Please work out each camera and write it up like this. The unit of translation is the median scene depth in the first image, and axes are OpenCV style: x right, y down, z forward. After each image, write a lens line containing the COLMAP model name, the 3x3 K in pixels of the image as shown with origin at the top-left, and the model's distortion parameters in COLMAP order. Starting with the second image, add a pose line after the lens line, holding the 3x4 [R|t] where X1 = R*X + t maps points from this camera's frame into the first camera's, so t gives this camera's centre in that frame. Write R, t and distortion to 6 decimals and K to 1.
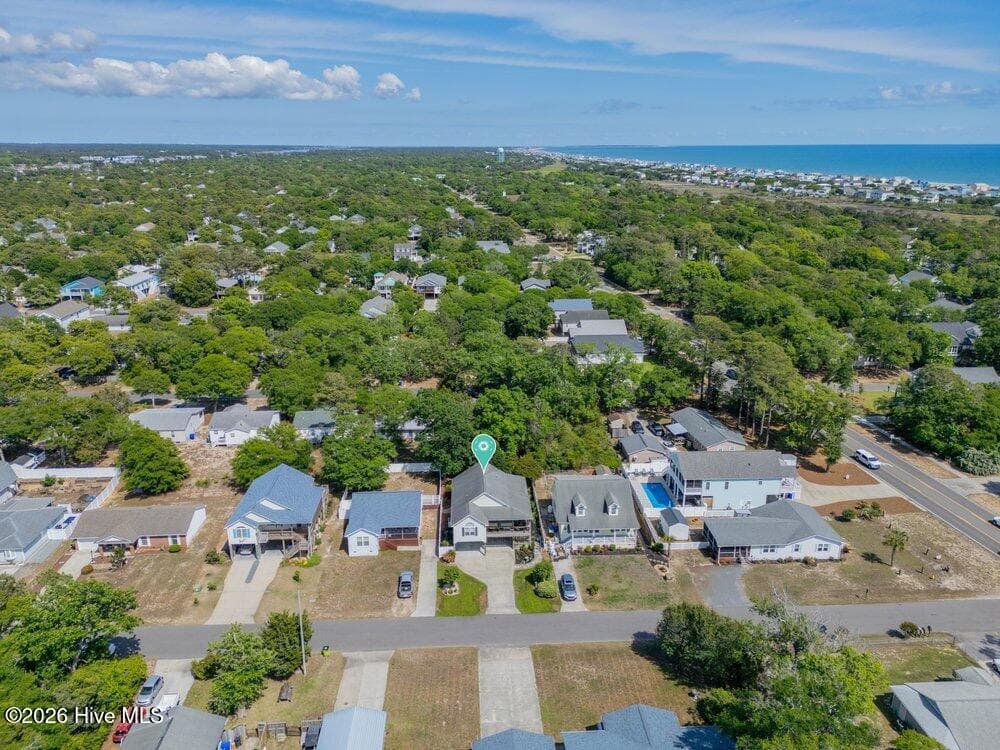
lens RADIAL K [[718.5, 0, 500.0], [0, 718.5, 375.0], [0, 0, 1]] dist [0.085365, -0.087242]
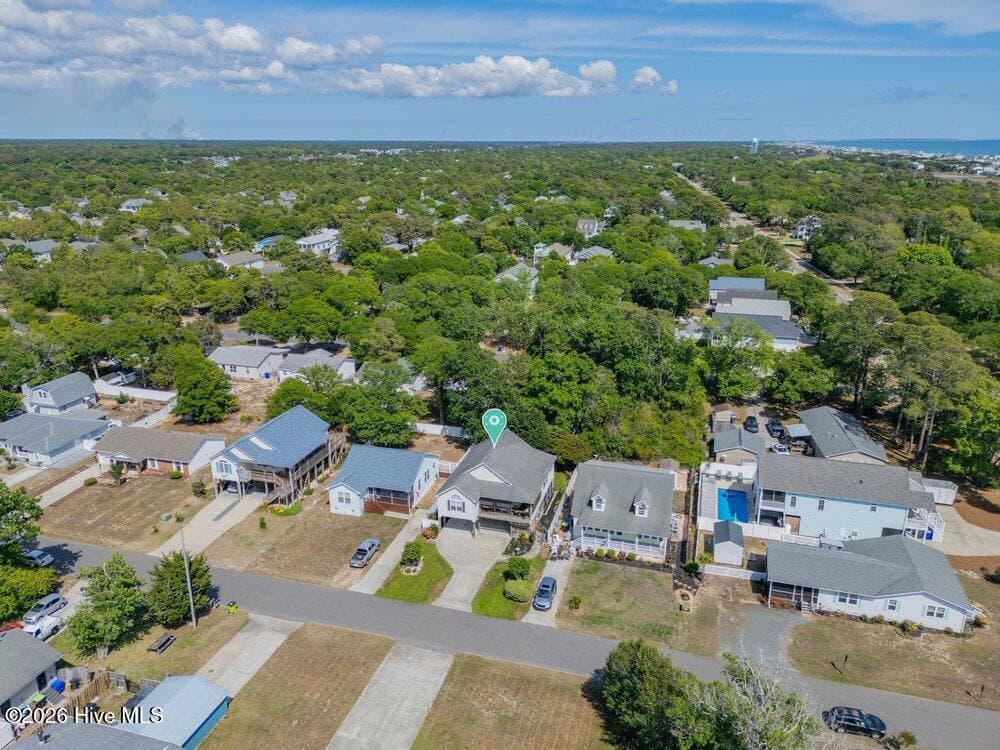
lens RADIAL K [[721.9, 0, 496.1], [0, 721.9, 361.9], [0, 0, 1]] dist [0.077132, -0.072598]
pose [[0.943563, 0.095546, -0.317111, 0.237543], [-0.099697, 0.995013, 0.003151, 0.041367], [0.315830, 0.028642, 0.948383, 0.202740]]
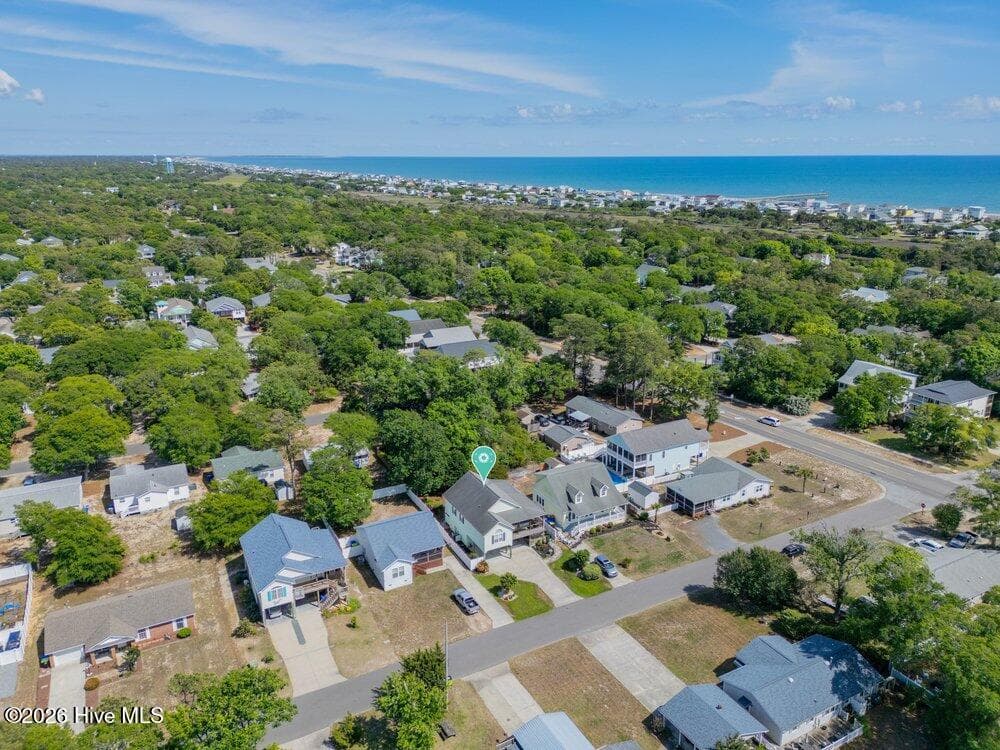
lens RADIAL K [[712.8, 0, 502.3], [0, 712.8, 375.4], [0, 0, 1]] dist [0.089649, -0.094645]
pose [[0.905423, -0.125537, 0.405524, -0.398821], [0.129815, 0.991391, 0.017062, -0.028785], [-0.404175, 0.037194, 0.913925, 0.050012]]
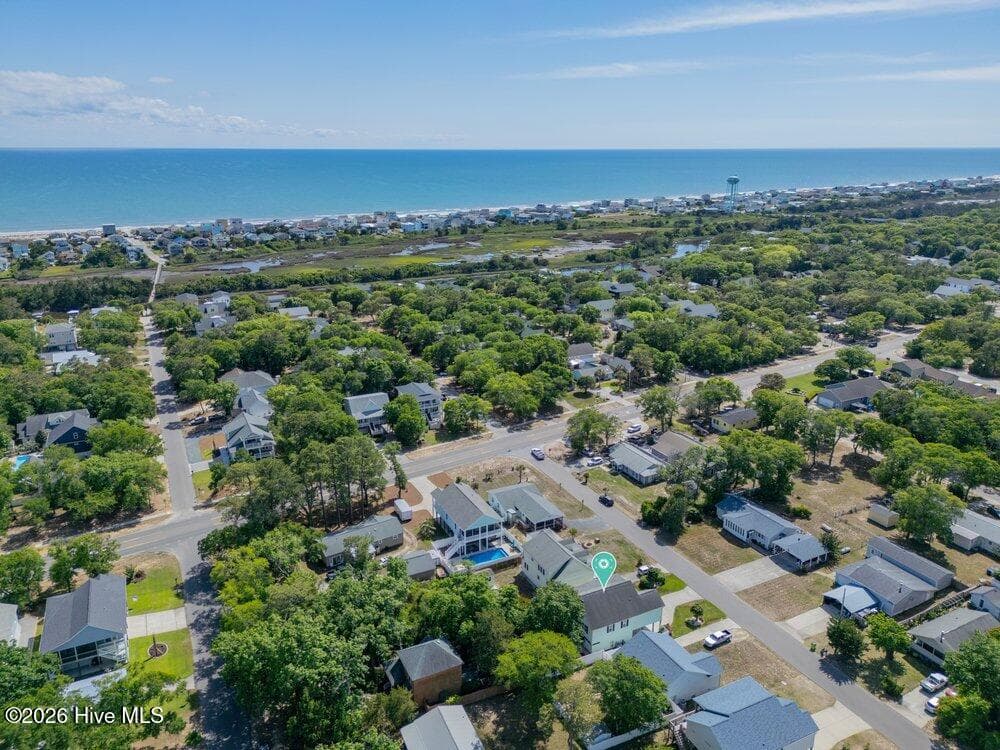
lens RADIAL K [[718.5, 0, 500.0], [0, 718.5, 375.0], [0, 0, 1]] dist [0.085365, -0.087242]
pose [[-0.403066, -0.279253, 0.871525, -0.845726], [0.278741, 0.869602, 0.407550, -0.650436], [-0.871689, 0.407199, -0.272668, 1.323994]]
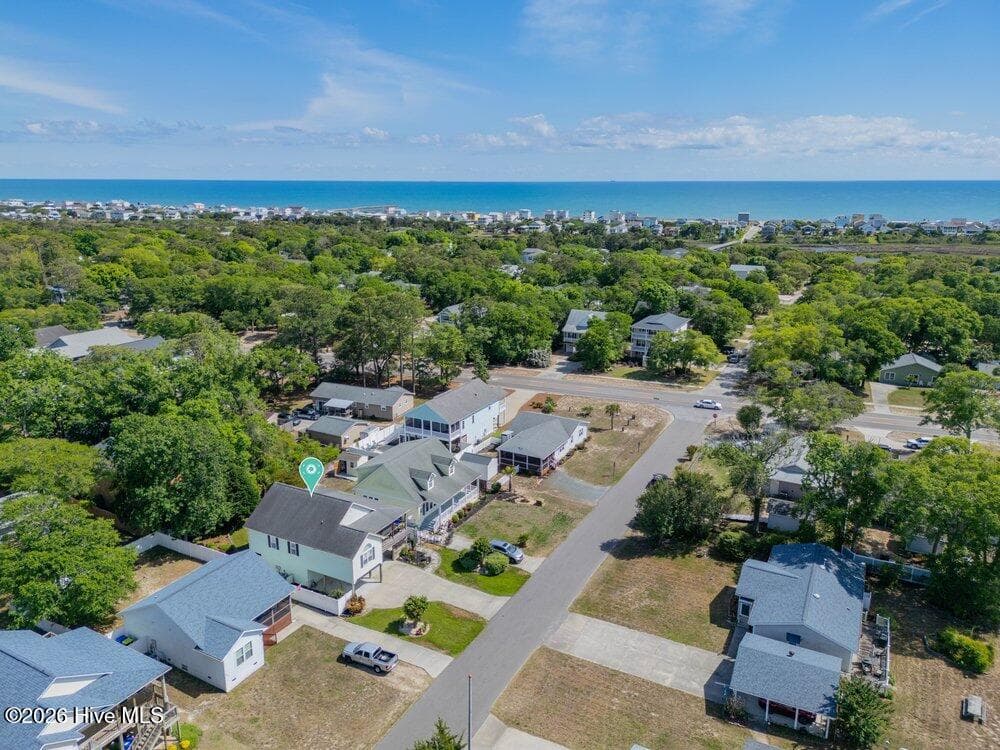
lens RADIAL K [[708.8, 0, 502.4], [0, 708.8, 375.8], [0, 0, 1]] dist [0.080329, -0.079183]
pose [[0.520473, -0.227788, 0.822934, -0.484593], [0.261663, 0.959942, 0.100220, 0.008231], [-0.812798, 0.163170, 0.559227, 0.440202]]
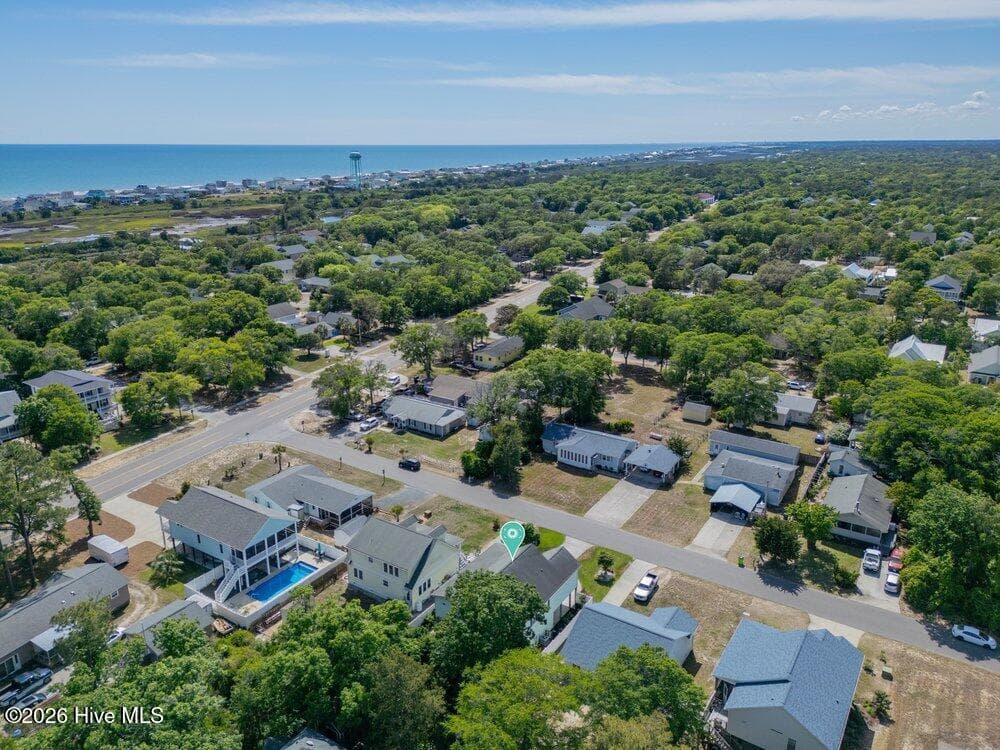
lens RADIAL K [[718.5, 0, 500.0], [0, 718.5, 375.0], [0, 0, 1]] dist [0.085365, -0.087242]
pose [[-0.805912, -0.181296, 0.563594, -0.411422], [0.183000, 0.829056, 0.528371, -0.430924], [-0.563043, 0.528958, -0.634969, 1.394409]]
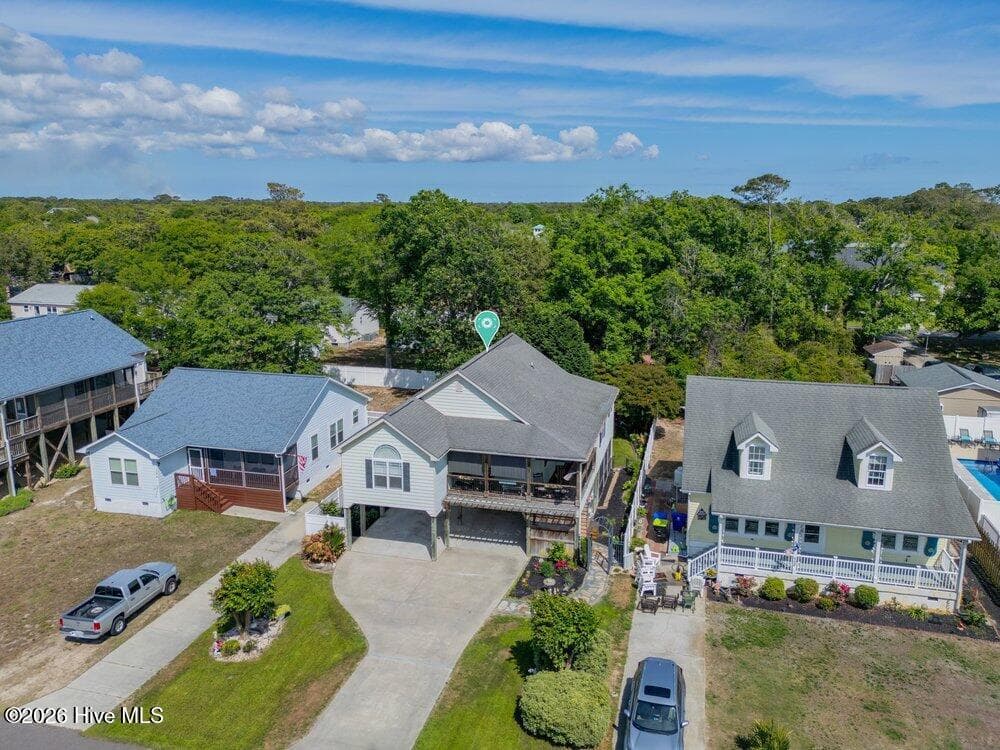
lens RADIAL K [[736.1, 0, 505.5], [0, 736.1, 359.7], [0, 0, 1]] dist [0.033984, -0.004718]
pose [[0.954554, 0.061043, -0.291719, 0.097217], [-0.092145, 0.991291, -0.094083, 0.181073], [0.283435, 0.116687, 0.951866, 0.653054]]
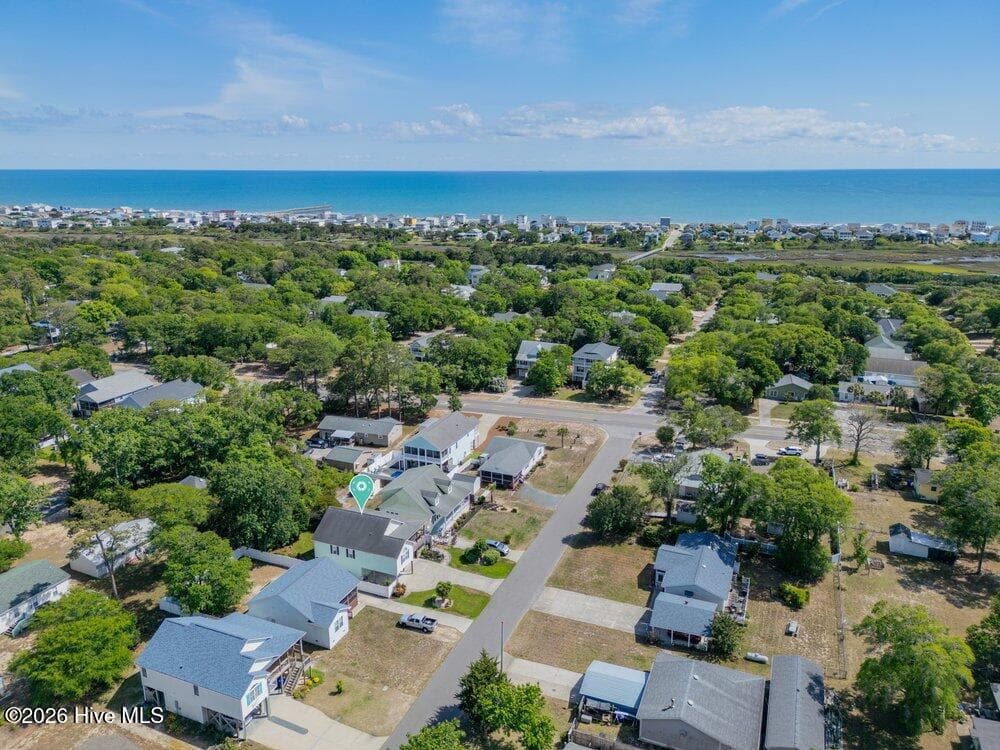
lens RADIAL K [[712.8, 0, 502.3], [0, 712.8, 375.4], [0, 0, 1]] dist [0.089649, -0.094645]
pose [[0.434400, -0.252472, 0.864613, -0.756697], [0.277256, 0.950785, 0.138335, -0.124816], [-0.856986, 0.179627, 0.483020, 0.320705]]
